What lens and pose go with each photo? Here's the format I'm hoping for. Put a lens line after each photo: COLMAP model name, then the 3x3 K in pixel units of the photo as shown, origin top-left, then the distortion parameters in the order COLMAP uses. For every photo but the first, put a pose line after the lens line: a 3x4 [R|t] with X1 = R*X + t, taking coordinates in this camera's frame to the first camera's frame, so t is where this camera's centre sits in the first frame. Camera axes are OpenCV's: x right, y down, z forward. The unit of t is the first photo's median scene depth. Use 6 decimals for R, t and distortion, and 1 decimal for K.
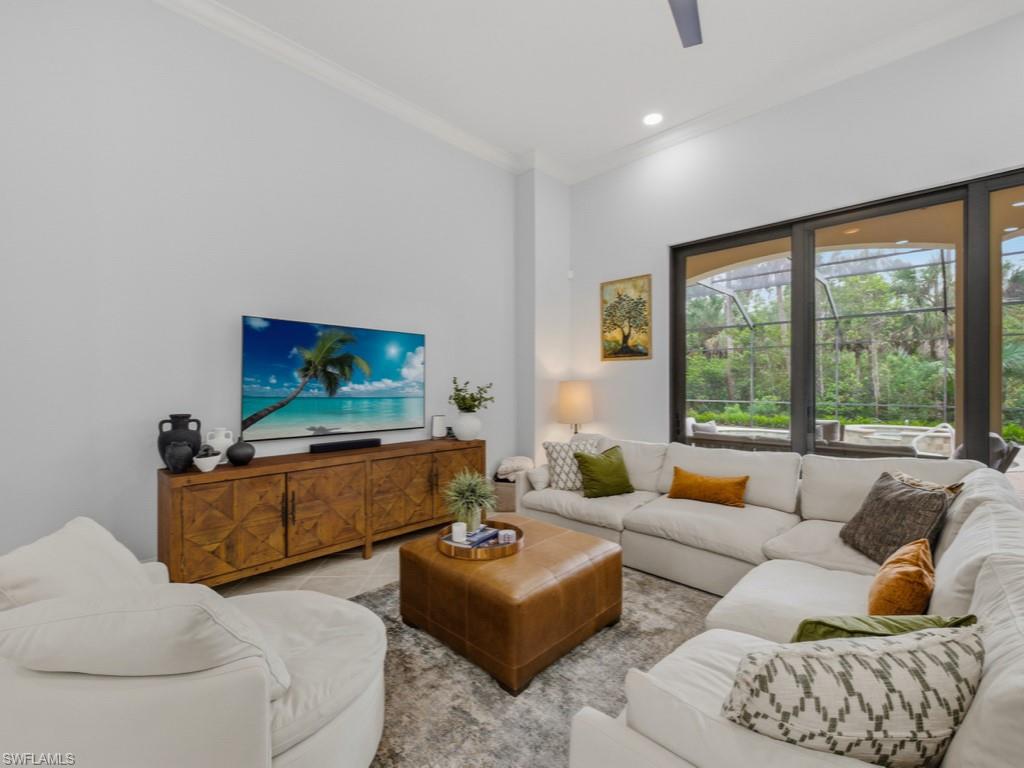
lens RADIAL K [[452.3, 0, 508.6], [0, 452.3, 385.2], [0, 0, 1]] dist [0.000009, -0.000557]
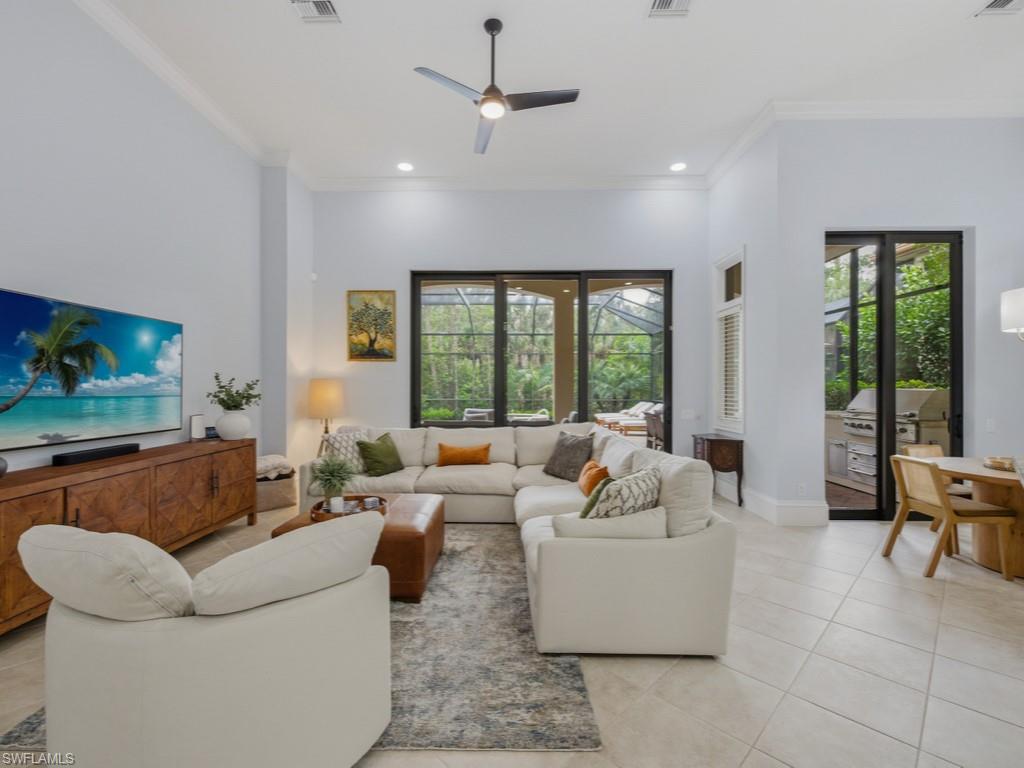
lens RADIAL K [[455.4, 0, 507.7], [0, 455.4, 384.5], [0, 0, 1]] dist [-0.000811, -0.003337]
pose [[0.726841, 0.000546, 0.686806, -0.367971], [0.000528, 0.999999, -0.001355, 0.007576], [-0.686806, 0.001348, 0.726840, -0.102585]]
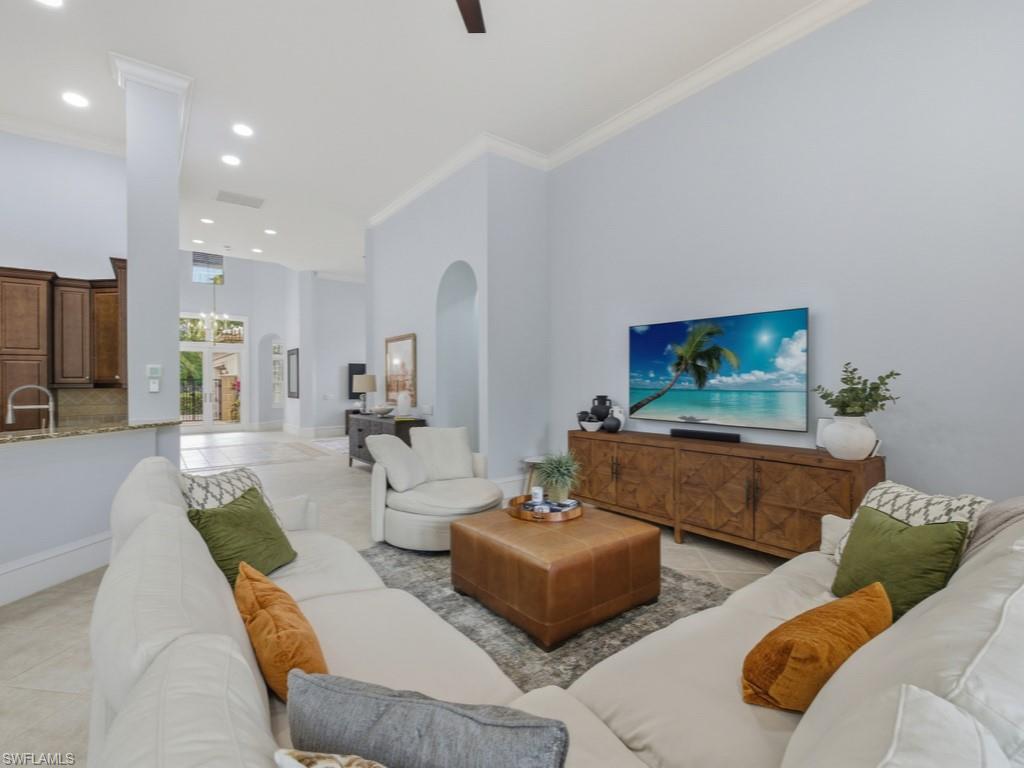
lens RADIAL K [[482.2, 0, 512.0], [0, 482.2, 384.0], [0, 0, 1]] dist [0.000909, -0.000802]
pose [[-0.135036, 0.005872, -0.990823, 0.767386], [-0.001474, 0.999980, 0.006127, 0.008049], [0.990840, 0.002288, -0.135024, 0.693713]]
